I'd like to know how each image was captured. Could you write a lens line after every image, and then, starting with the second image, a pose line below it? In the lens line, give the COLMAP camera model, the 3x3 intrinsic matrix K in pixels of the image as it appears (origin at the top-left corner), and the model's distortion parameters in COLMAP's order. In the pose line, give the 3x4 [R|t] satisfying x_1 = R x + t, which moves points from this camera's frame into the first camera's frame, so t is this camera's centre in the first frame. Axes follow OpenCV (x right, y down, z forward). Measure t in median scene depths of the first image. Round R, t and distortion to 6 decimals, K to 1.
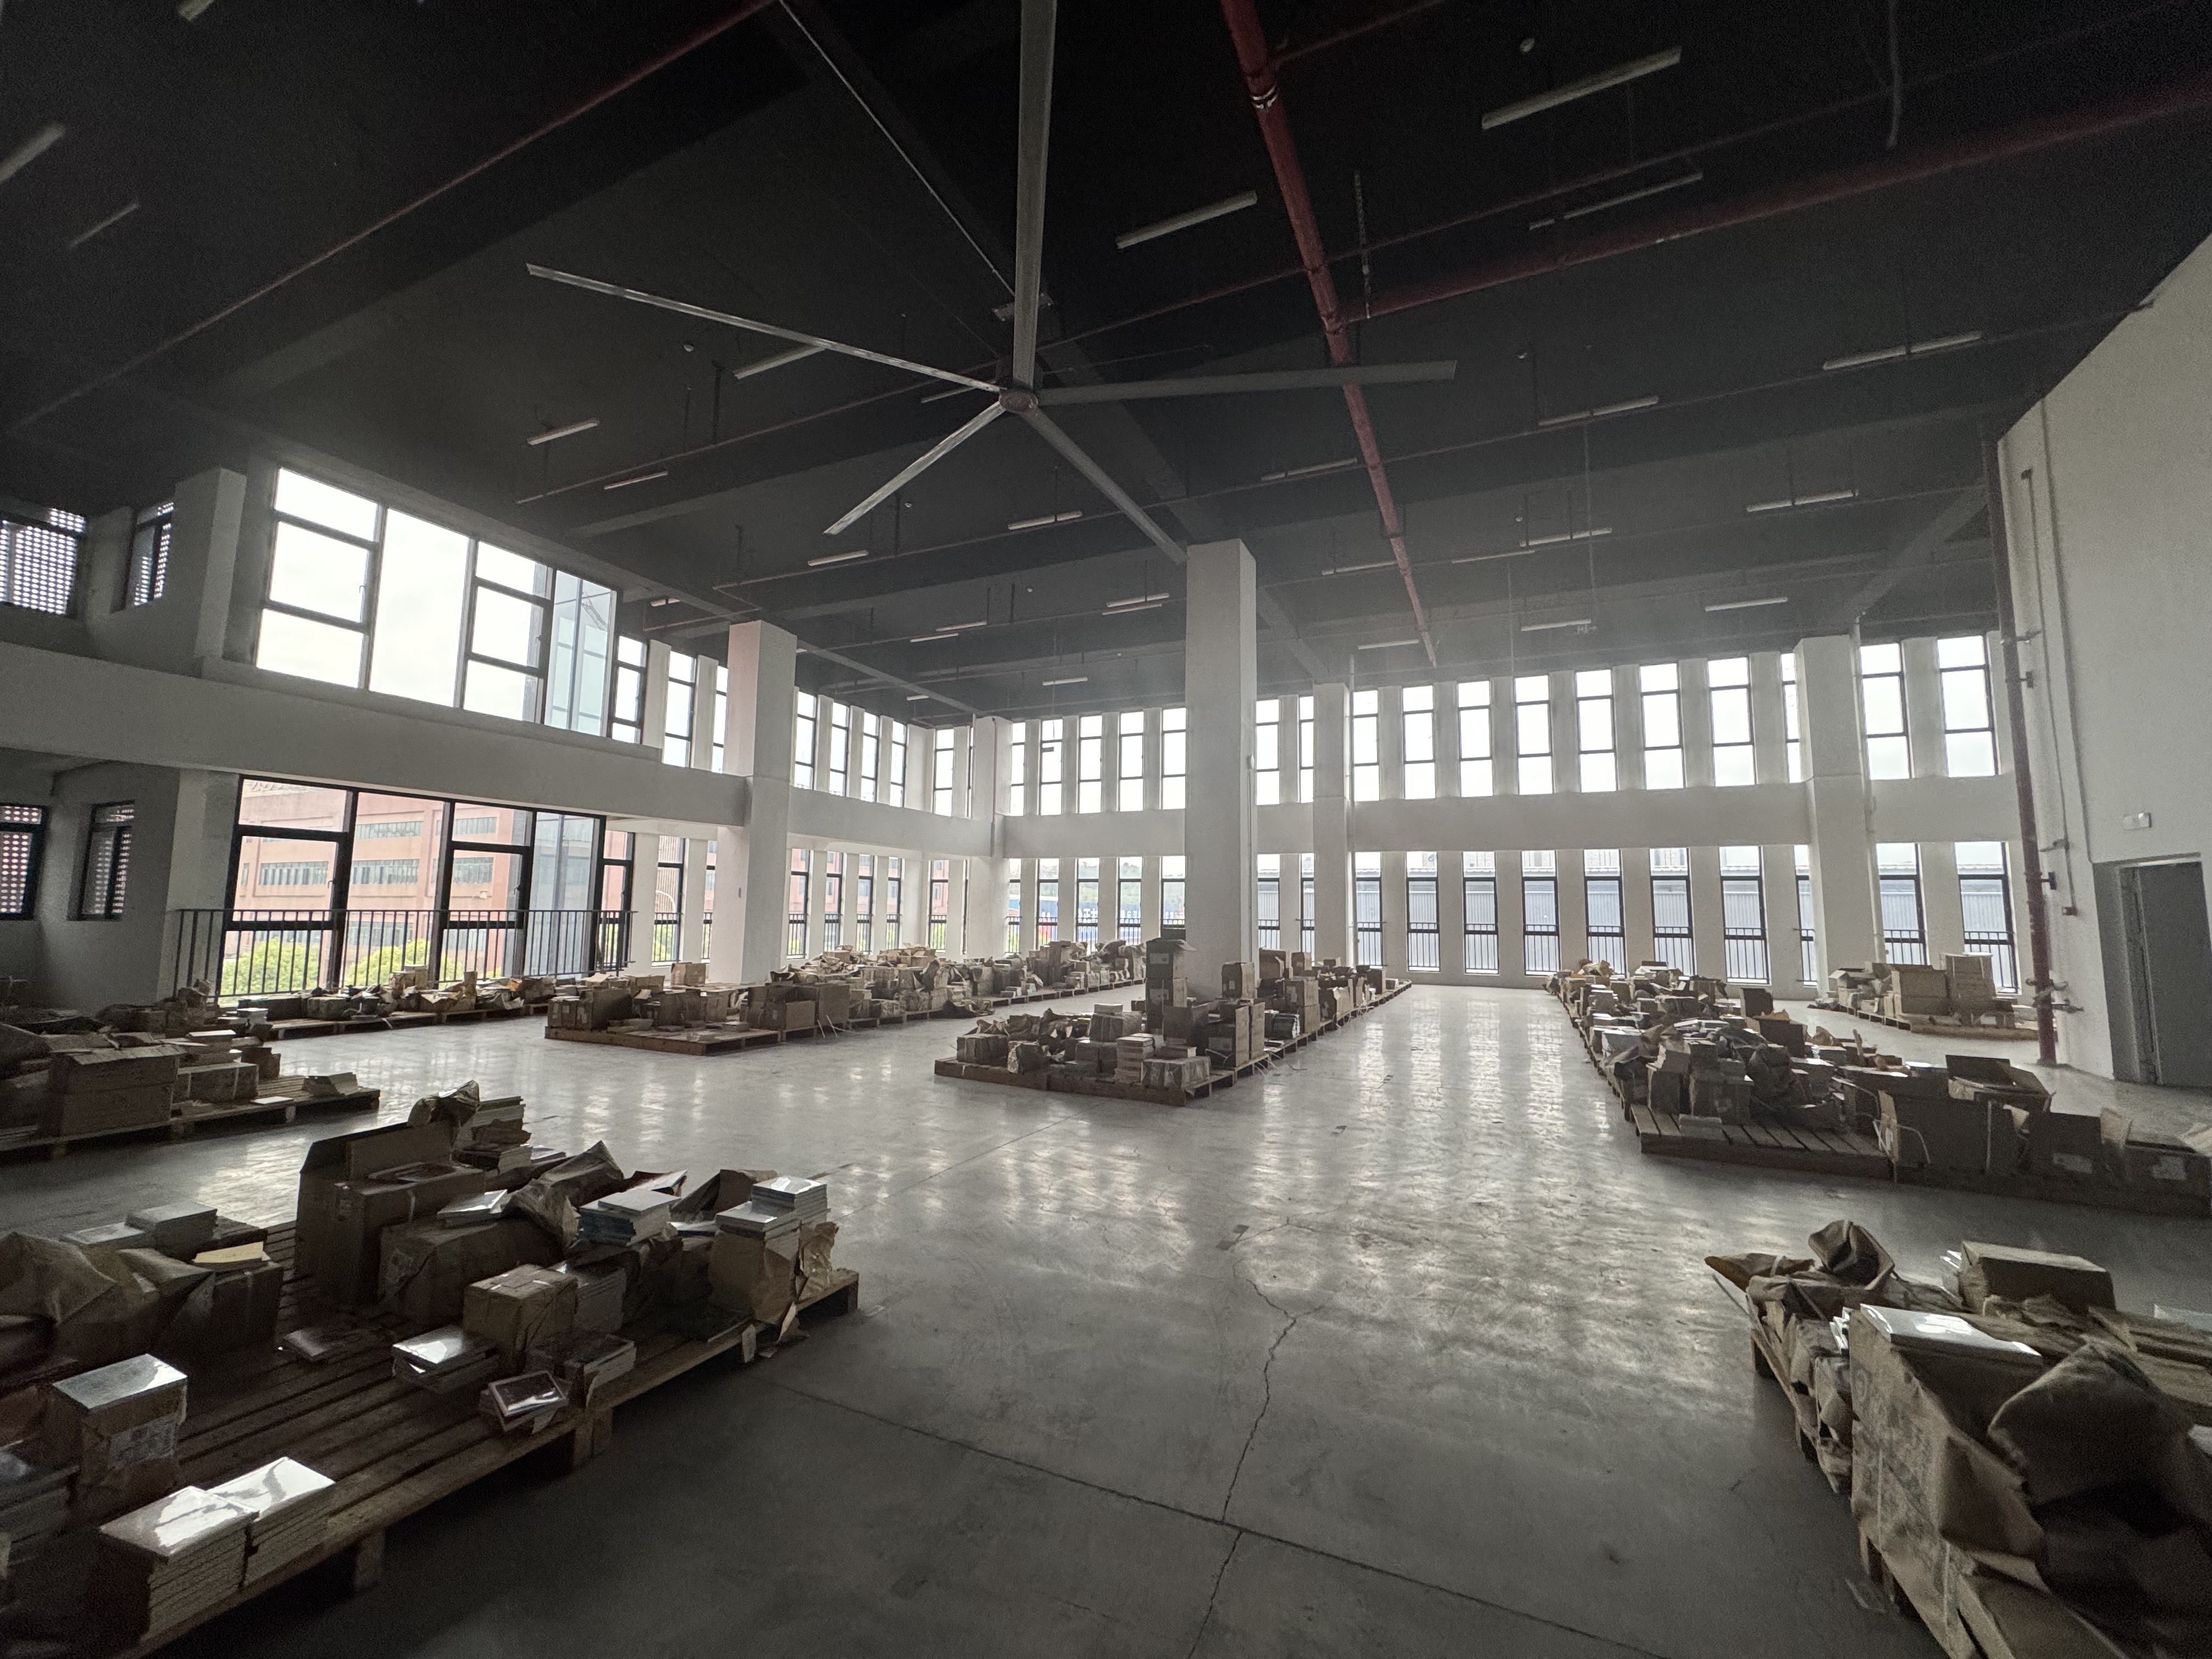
lens RADIAL K [[888.1, 0, 1110.9], [0, 888.1, 823.3], [0, 0, 1]] dist [0.001214, 0.000555]
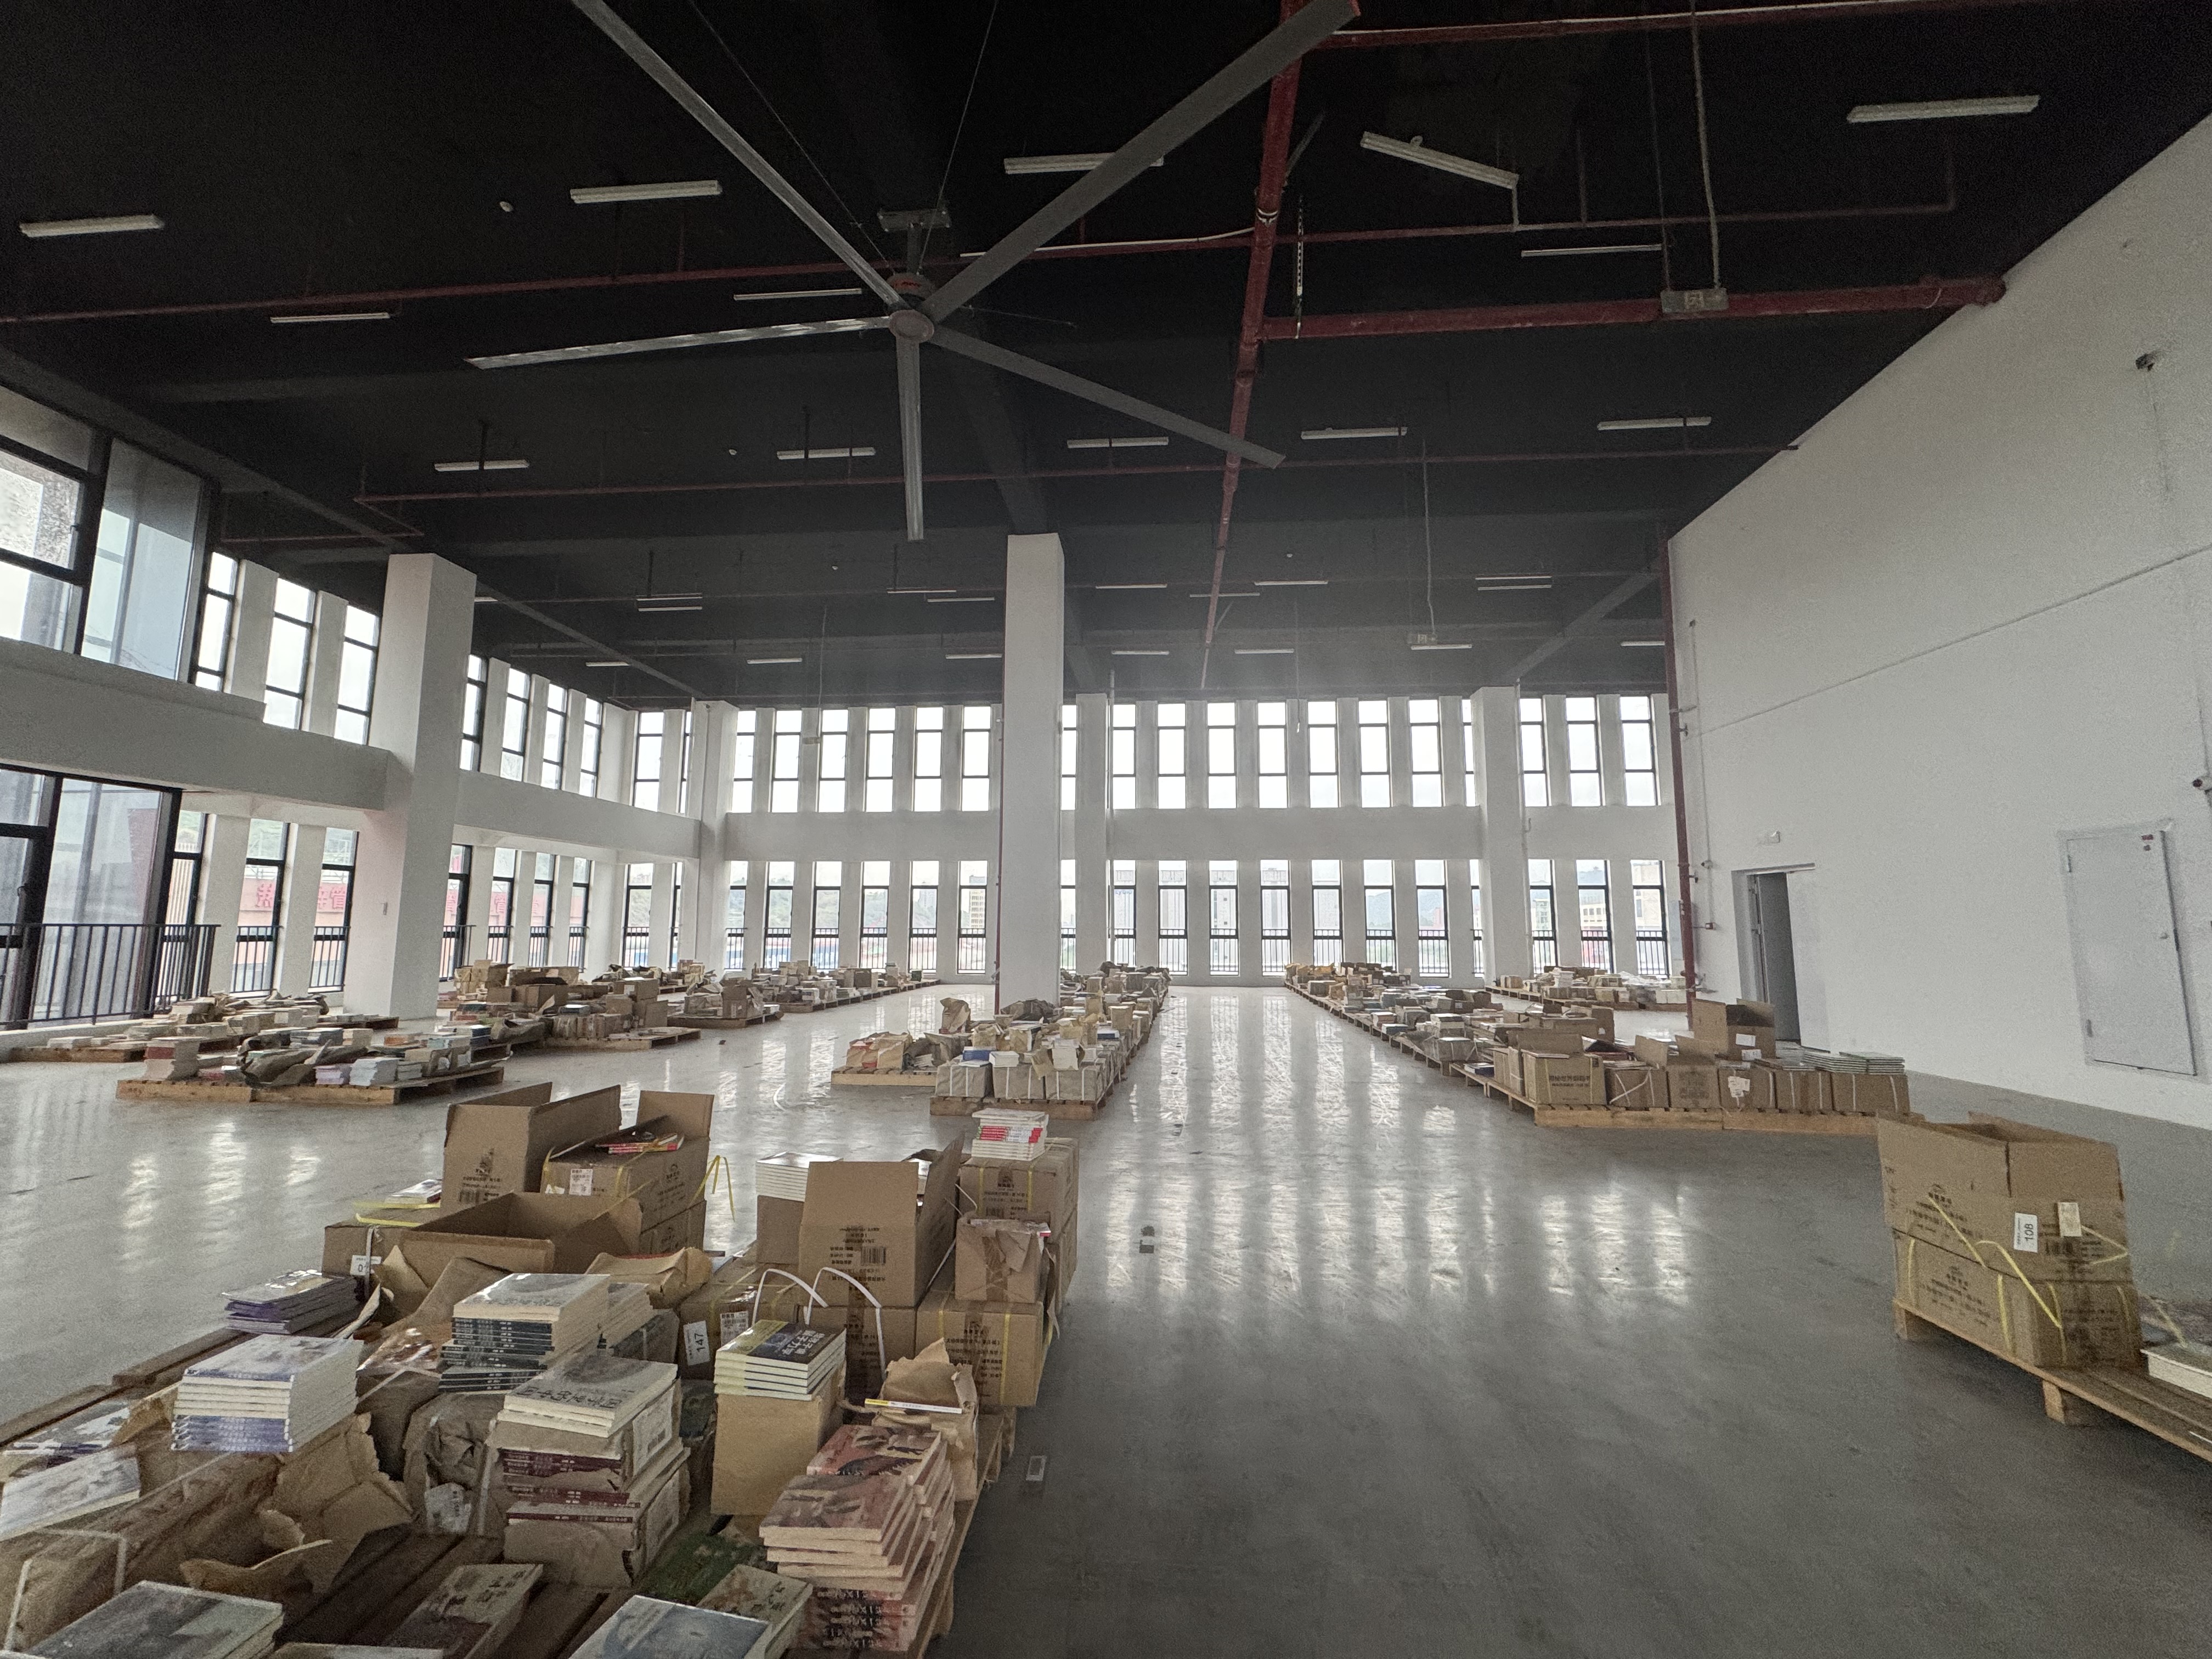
lens RADIAL K [[888.1, 0, 1096.8], [0, 888.1, 826.1], [0, 0, 1]] dist [0.001214, 0.000555]
pose [[0.934750, 0.028298, 0.354177, -0.117646], [-0.026639, 0.999599, -0.009560, 0.004069], [-0.354306, -0.000498, 0.935129, 0.054469]]
